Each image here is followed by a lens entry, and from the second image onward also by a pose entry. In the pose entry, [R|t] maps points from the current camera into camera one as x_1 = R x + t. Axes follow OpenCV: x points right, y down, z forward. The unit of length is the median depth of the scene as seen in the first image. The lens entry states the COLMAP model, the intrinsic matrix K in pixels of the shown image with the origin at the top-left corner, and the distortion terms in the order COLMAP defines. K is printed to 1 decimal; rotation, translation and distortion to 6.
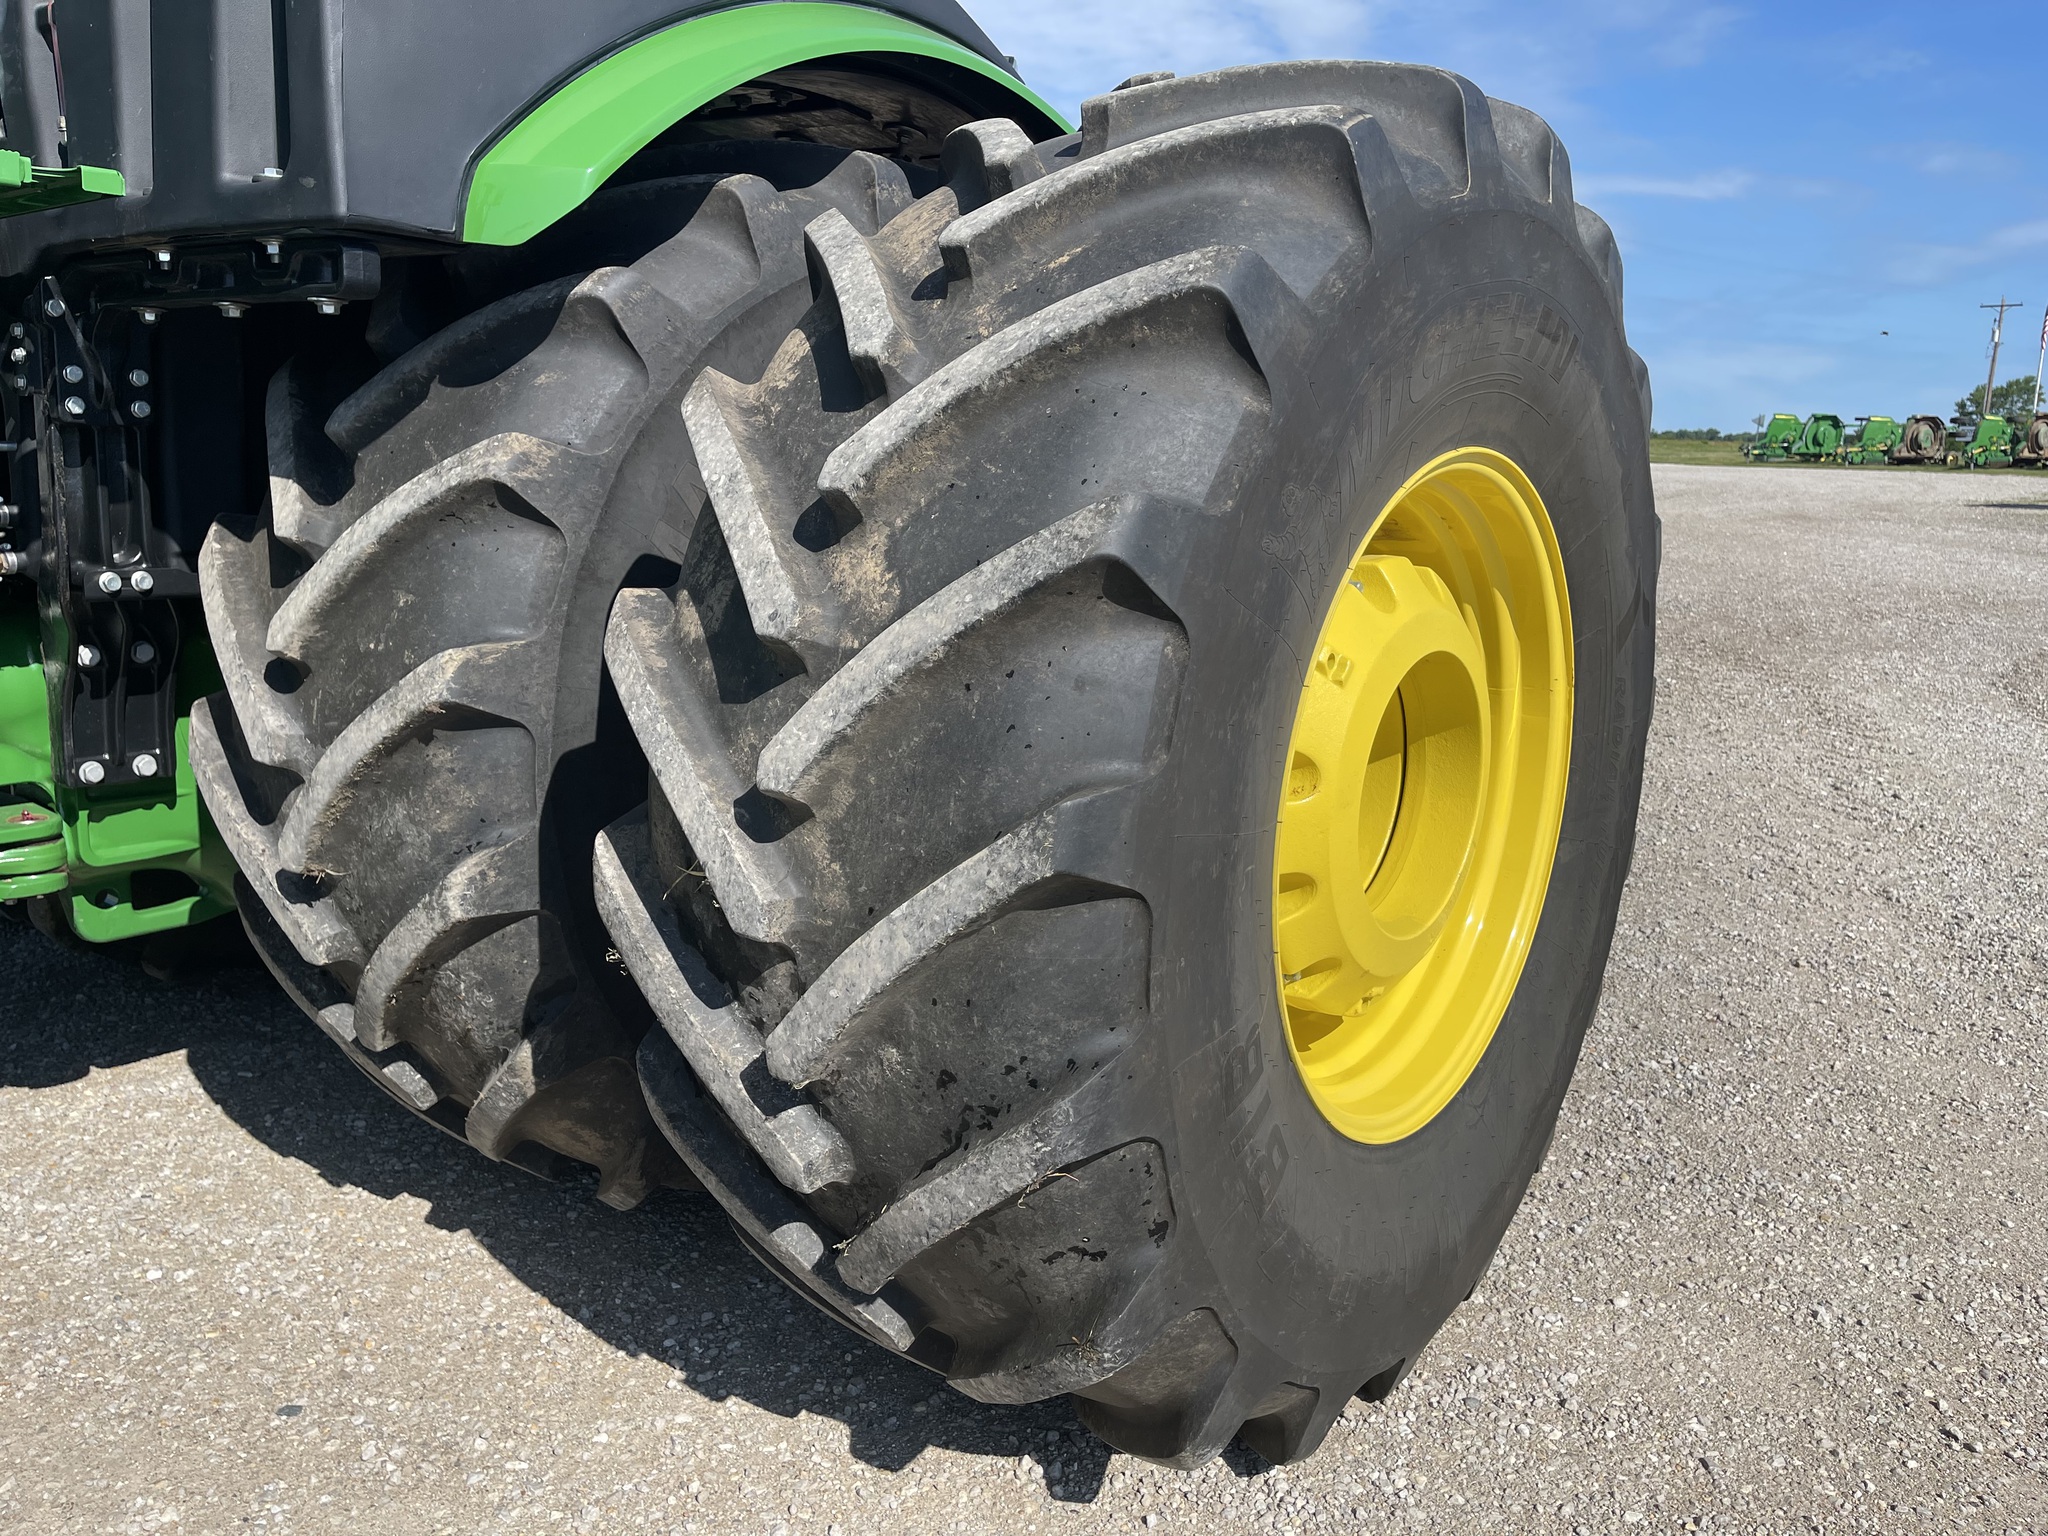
lens RADIAL K [[1580.6, 0, 1029.9], [0, 1580.6, 775.1], [0, 0, 1]] dist [0.029461, -0.035358]
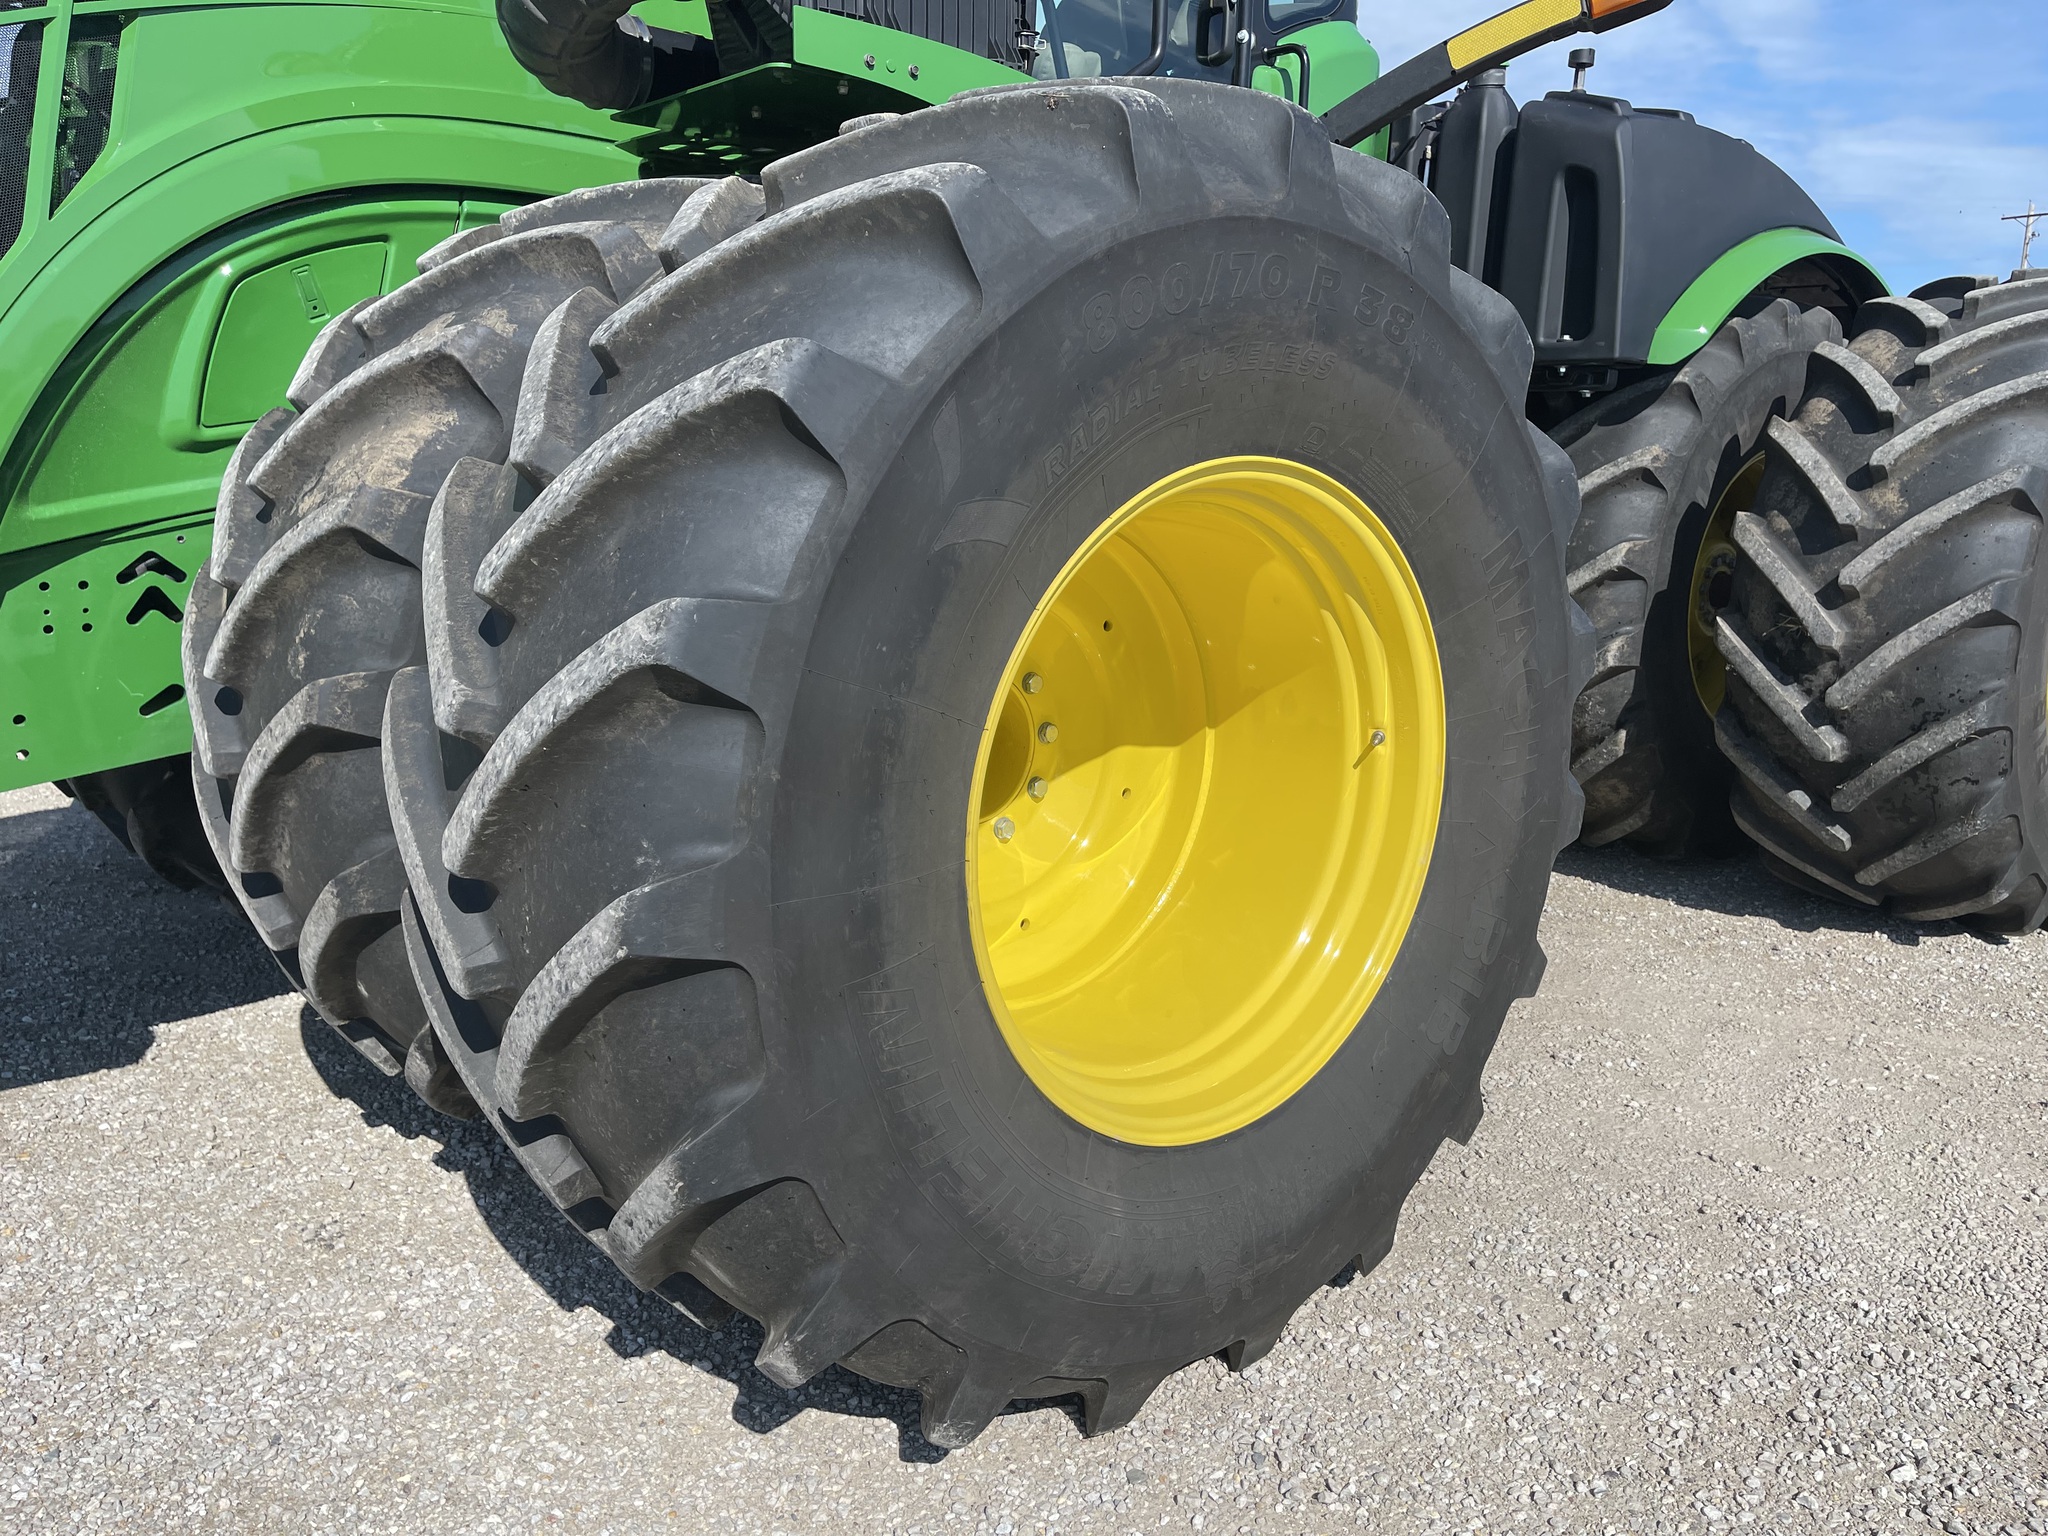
lens RADIAL K [[1580.6, 0, 1017.0], [0, 1580.6, 789.1], [0, 0, 1]] dist [0.029461, -0.035358]
pose [[0.973490, 0.036519, -0.225796, -0.837136], [-0.036739, 0.999320, 0.003229, 0.362058], [0.225760, 0.005152, 0.974169, -1.704626]]
